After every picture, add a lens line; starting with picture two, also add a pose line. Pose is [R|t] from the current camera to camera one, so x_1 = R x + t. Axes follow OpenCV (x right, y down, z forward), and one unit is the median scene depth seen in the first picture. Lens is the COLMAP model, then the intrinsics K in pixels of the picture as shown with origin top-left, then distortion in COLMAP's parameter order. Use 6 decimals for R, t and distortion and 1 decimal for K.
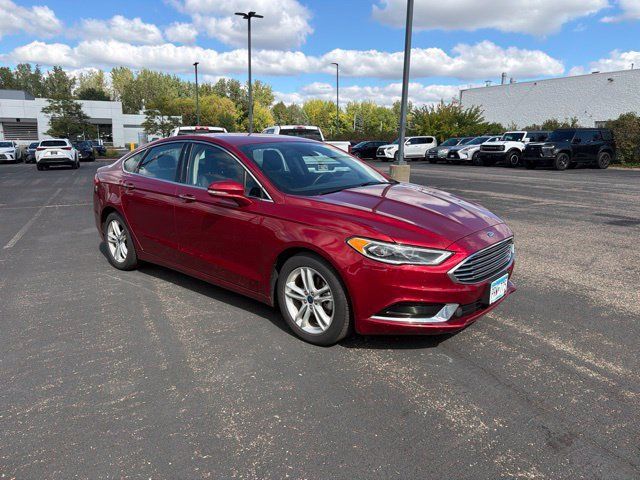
lens RADIAL K [[449.3, 0, 320.7], [0, 449.3, 236.2], [0, 0, 1]] dist [0.026745, -0.033522]
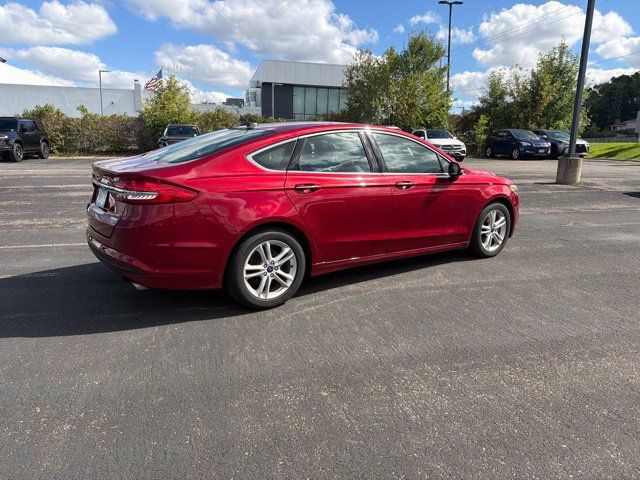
lens RADIAL K [[449.3, 0, 321.4], [0, 449.3, 248.2], [0, 0, 1]] dist [0.026745, -0.033522]
pose [[0.228101, -0.228283, 0.946497, -1.117762], [0.184817, 0.964602, 0.188109, -0.142470], [-0.955935, 0.132021, 0.262218, 0.752468]]
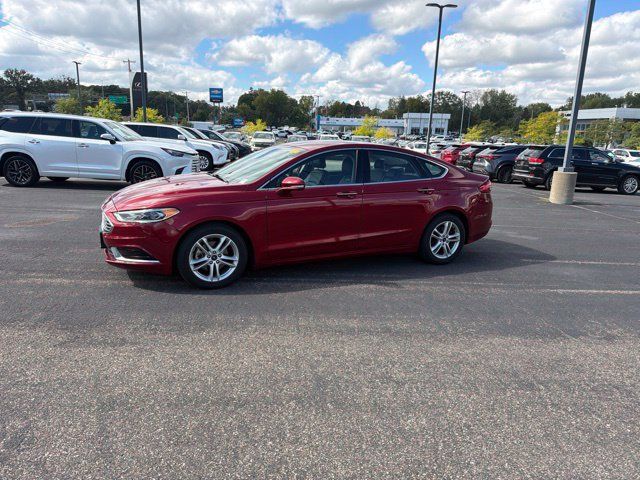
lens RADIAL K [[449.3, 0, 322.8], [0, 449.3, 242.8], [0, 0, 1]] dist [0.026745, -0.033522]
pose [[-0.376195, 0.198794, -0.904963, 0.948446], [-0.234090, 0.924633, 0.300427, -0.314219], [0.896482, 0.324862, -0.301307, 1.361470]]
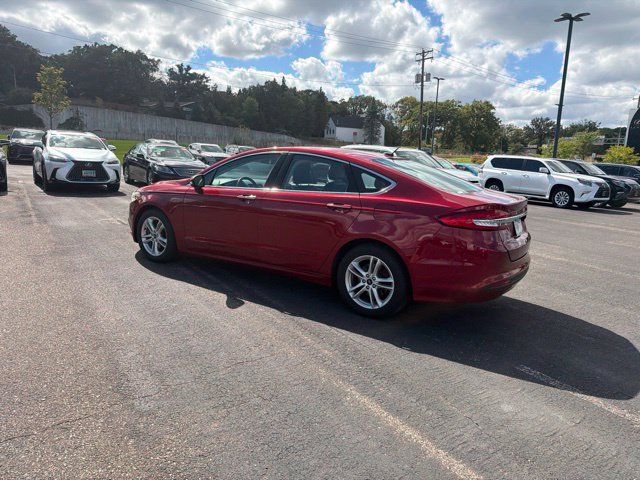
lens RADIAL K [[449.3, 0, 322.8], [0, 449.3, 237.7], [0, 0, 1]] dist [0.026745, -0.033522]
pose [[-0.987057, -0.017812, -0.159380, -0.005966], [-0.077778, 0.922280, 0.378615, -0.418707], [0.140249, 0.386111, -0.911728, 1.984150]]
